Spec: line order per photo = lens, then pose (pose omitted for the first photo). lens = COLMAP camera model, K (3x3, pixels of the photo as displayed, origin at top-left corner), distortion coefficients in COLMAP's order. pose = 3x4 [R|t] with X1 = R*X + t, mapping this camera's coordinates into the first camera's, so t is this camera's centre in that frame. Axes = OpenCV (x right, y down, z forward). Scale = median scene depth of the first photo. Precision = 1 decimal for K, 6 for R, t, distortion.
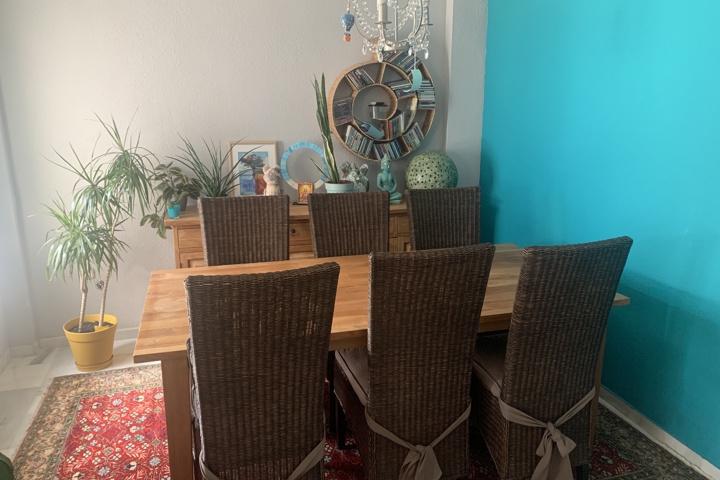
lens RADIAL K [[547.9, 0, 357.7], [0, 547.9, 240.0], [0, 0, 1]] dist [0.026887, -0.026014]
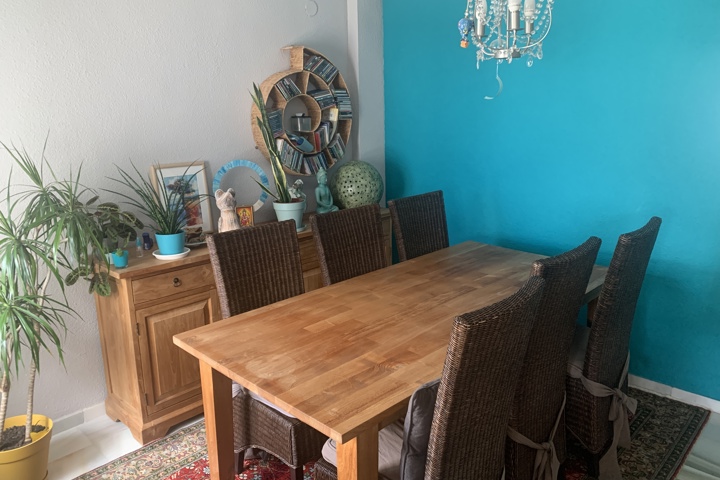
lens RADIAL K [[547.9, 0, 359.0], [0, 547.9, 240.7], [0, 0, 1]] dist [0.026887, -0.026014]
pose [[0.873057, -0.134717, 0.468638, -0.354386], [0.143421, 0.989511, 0.017262, -0.037618], [-0.466048, 0.052142, 0.883221, 0.135921]]
